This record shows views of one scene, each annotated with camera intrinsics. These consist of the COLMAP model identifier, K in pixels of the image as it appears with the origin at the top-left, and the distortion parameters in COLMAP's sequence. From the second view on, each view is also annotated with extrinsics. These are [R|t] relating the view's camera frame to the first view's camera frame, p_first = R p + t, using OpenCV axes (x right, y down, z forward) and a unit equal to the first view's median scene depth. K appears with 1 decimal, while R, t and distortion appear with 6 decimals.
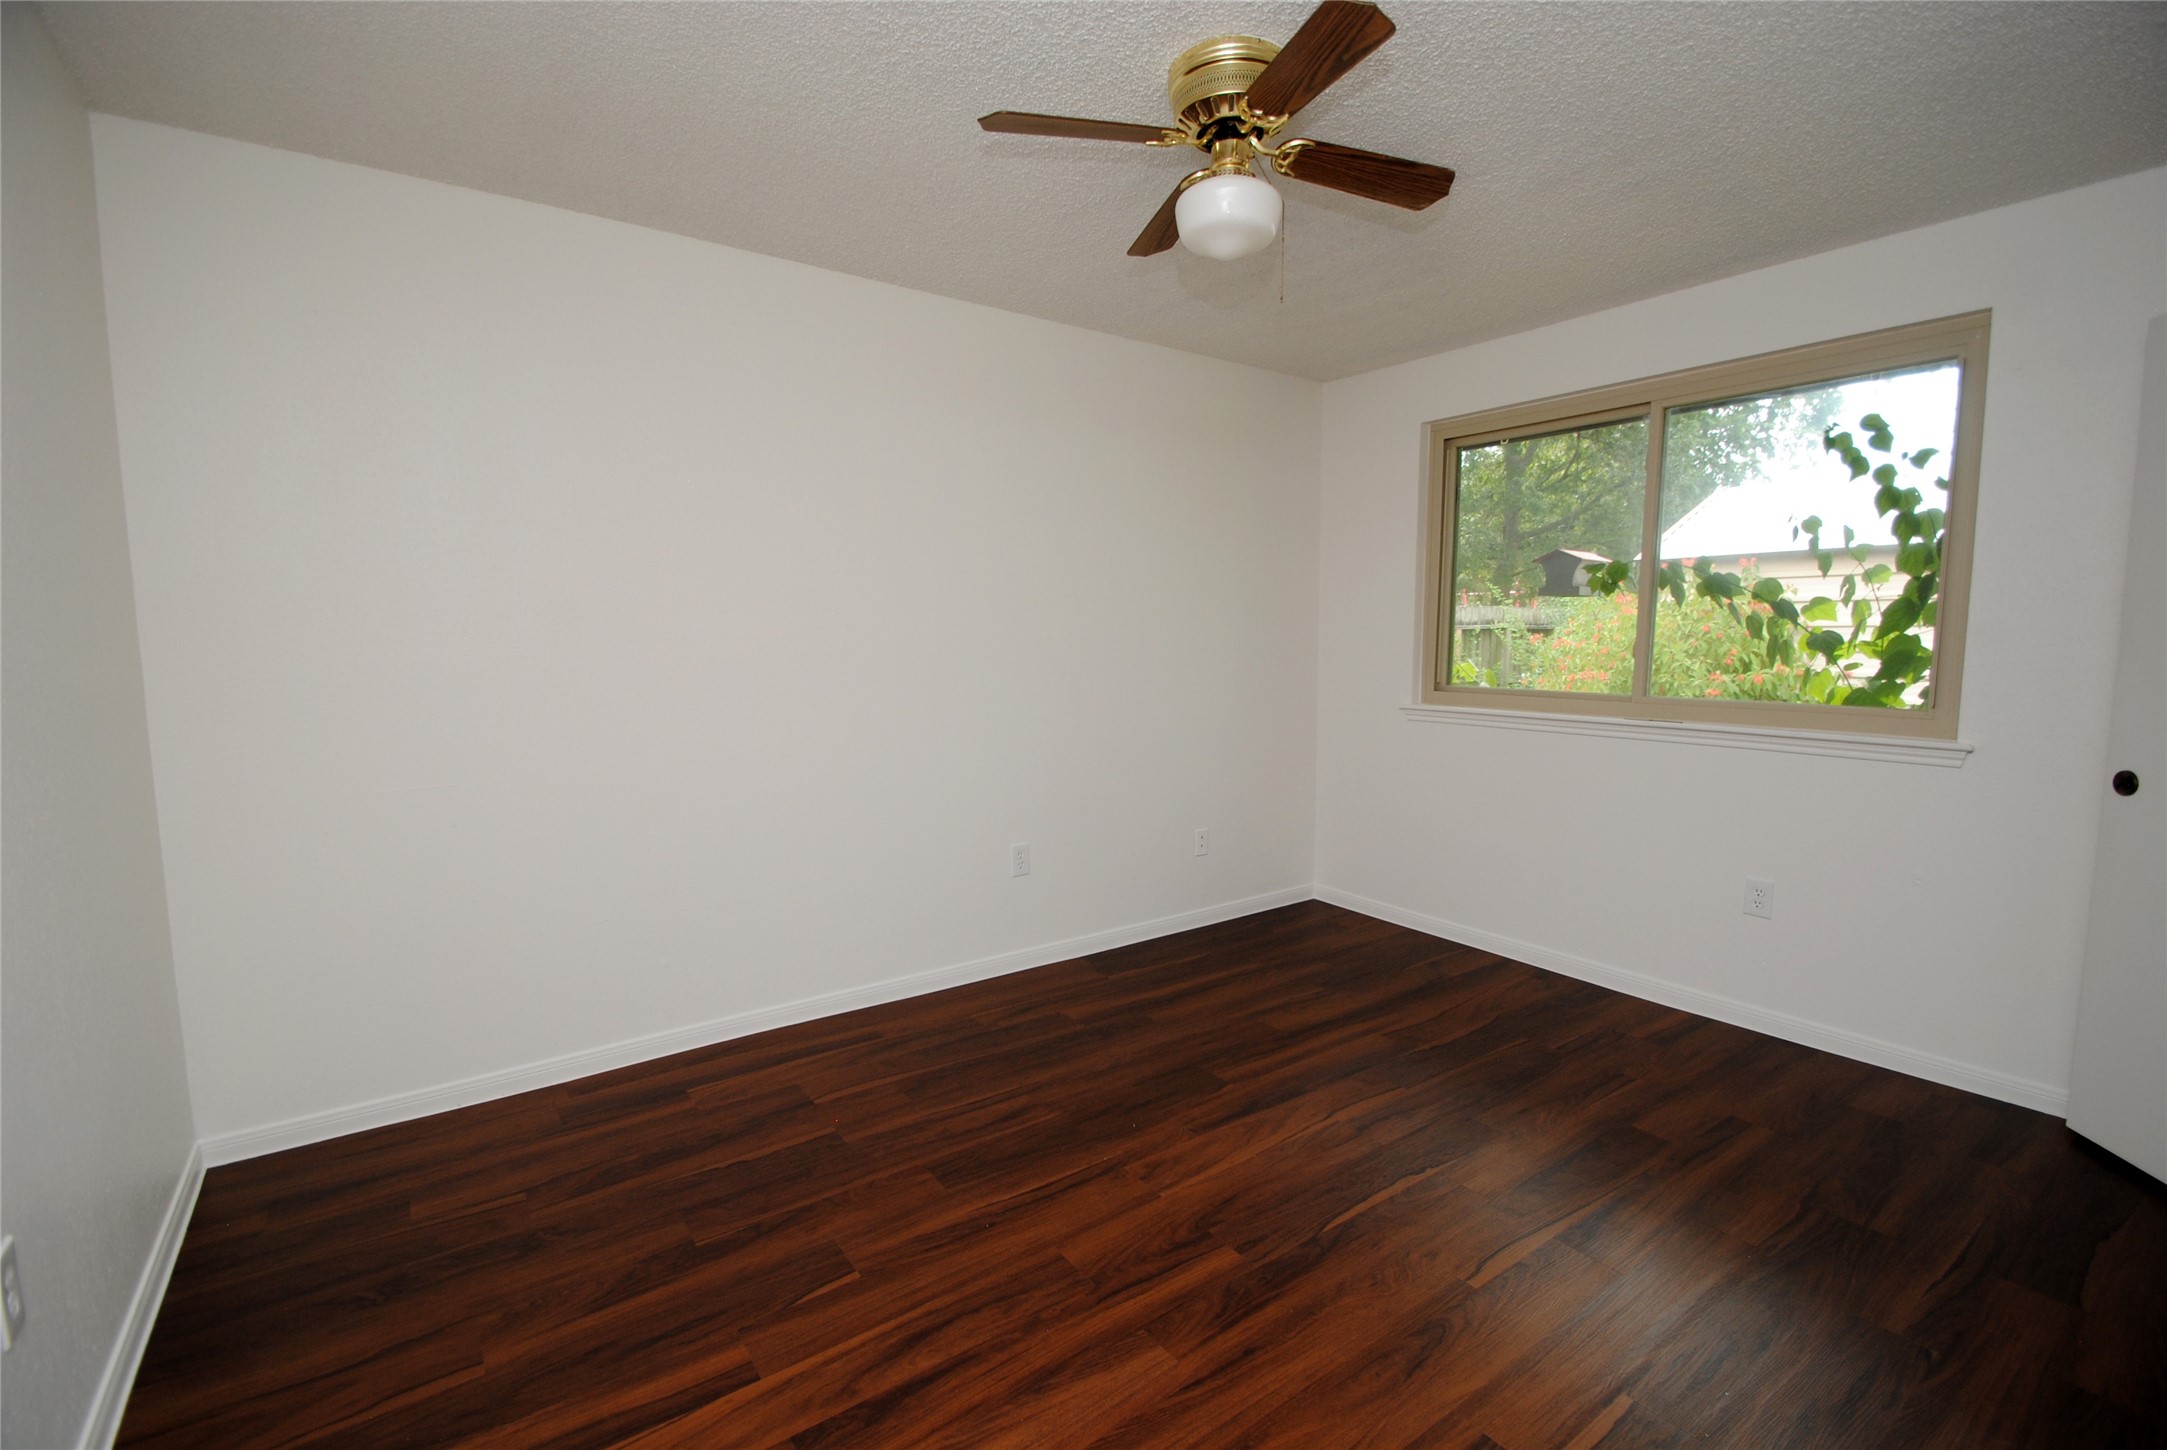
lens RADIAL K [[957.5, 0, 1089.3], [0, 957.5, 740.3], [0, 0, 1]] dist [0.001432, -0.010732]
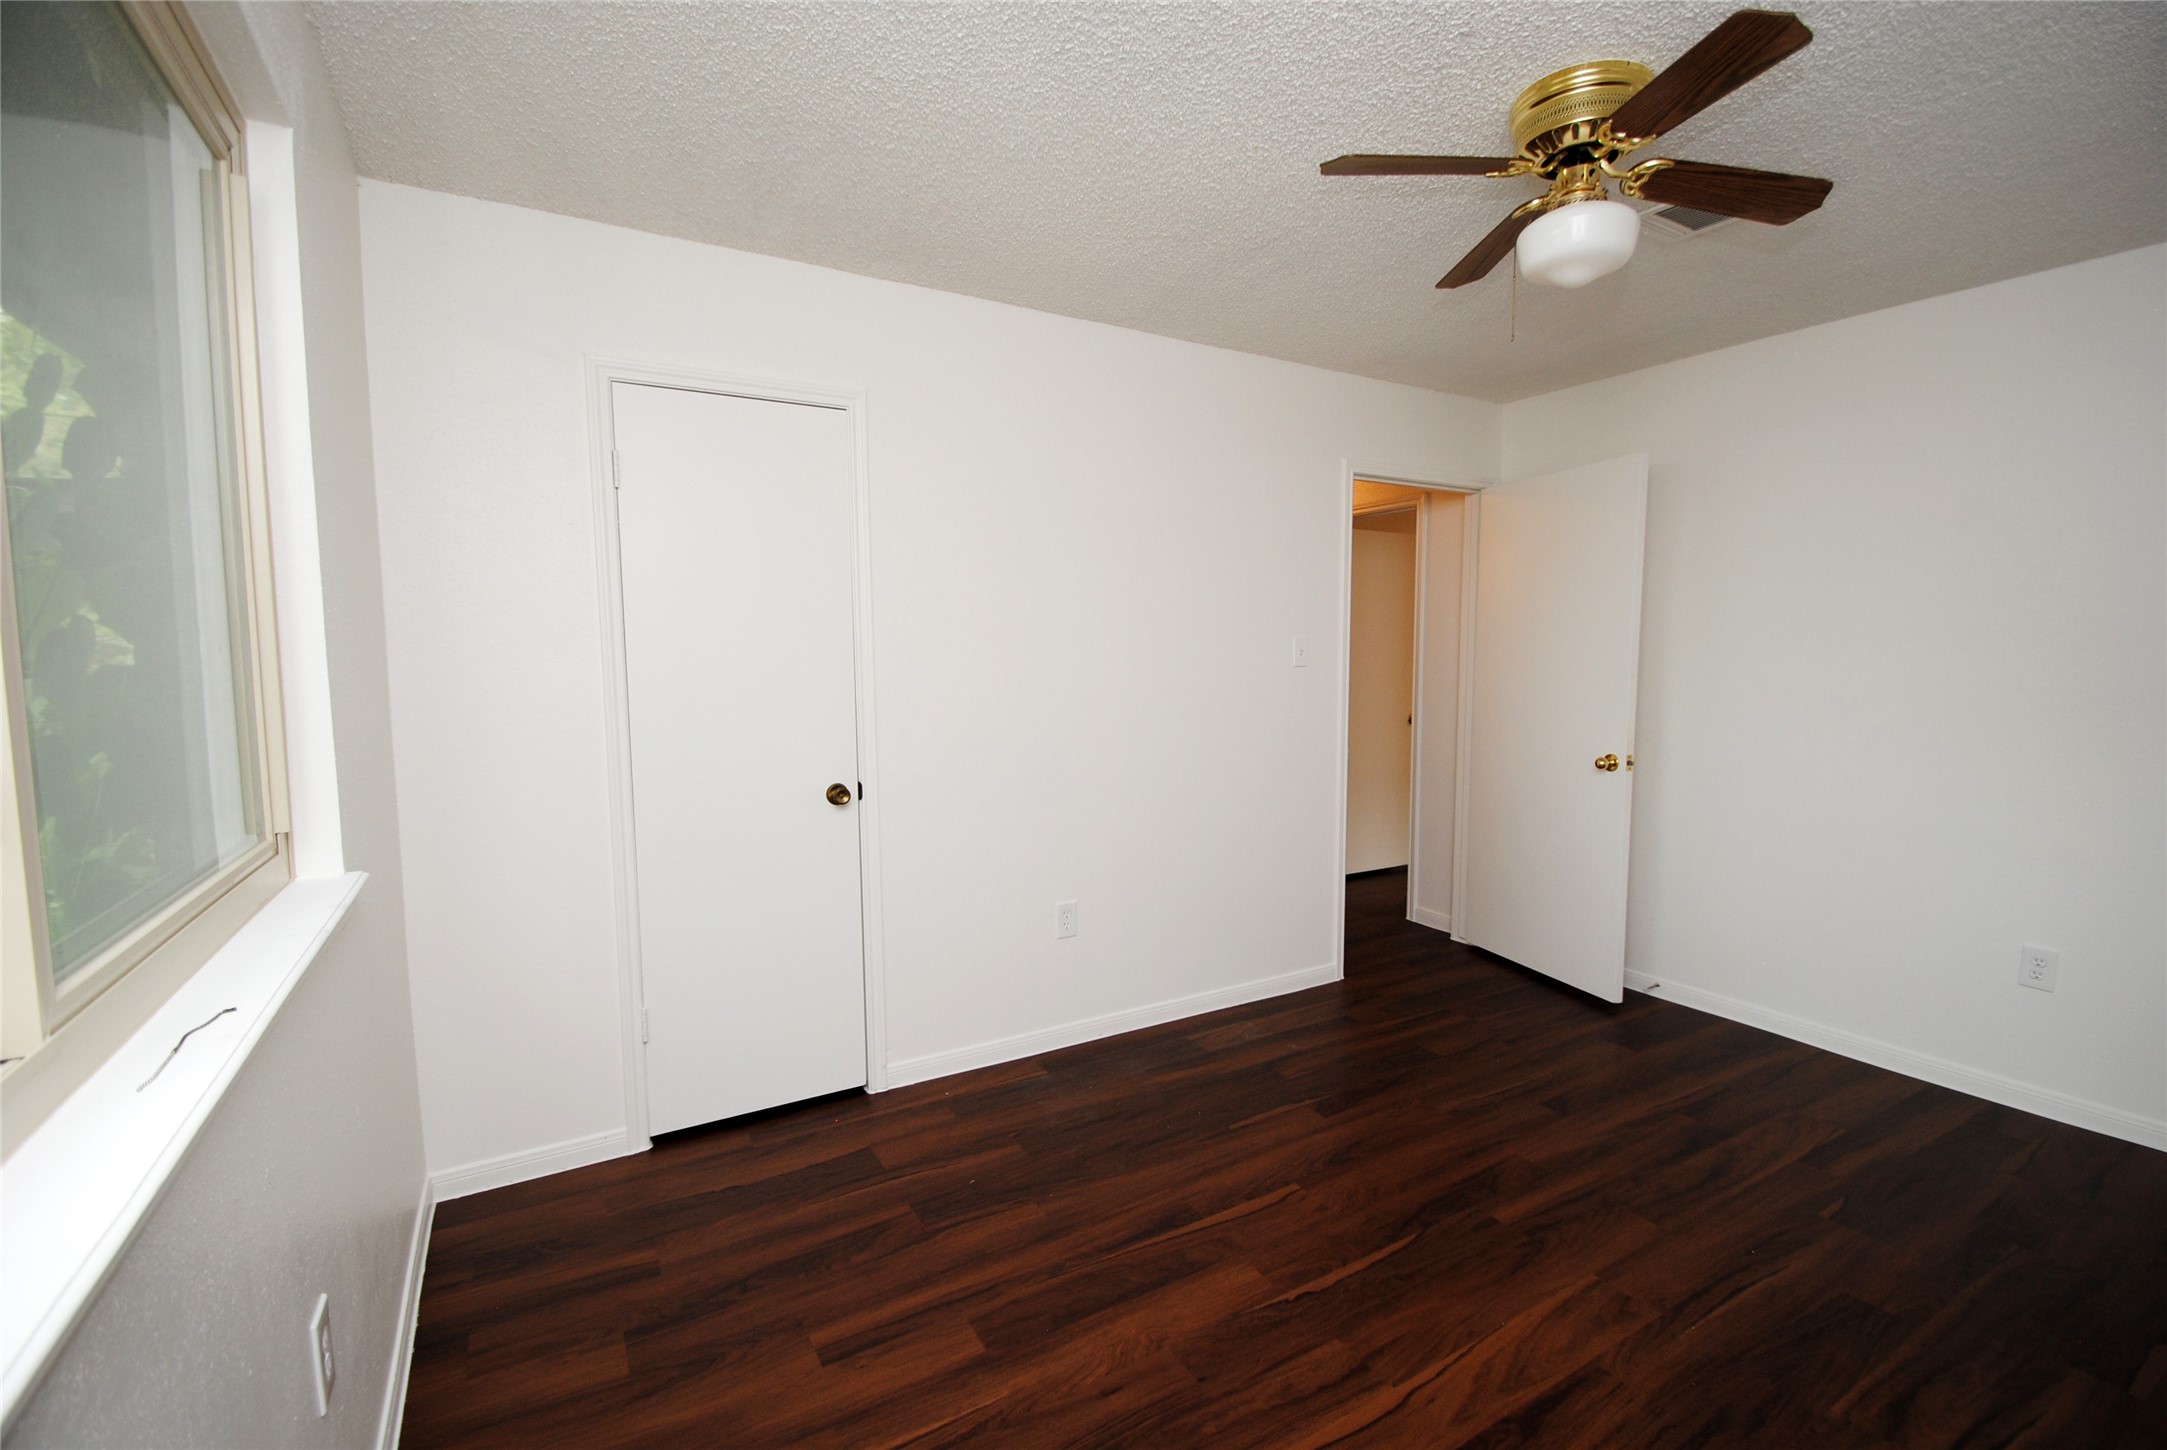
lens RADIAL K [[957.5, 0, 1089.3], [0, 957.5, 740.3], [0, 0, 1]] dist [0.001432, -0.010732]
pose [[-0.995713, -0.003706, 0.092423, 0.506463], [0.014975, 0.979558, 0.200605, -0.244339], [-0.091277, 0.201129, -0.975303, 1.940834]]
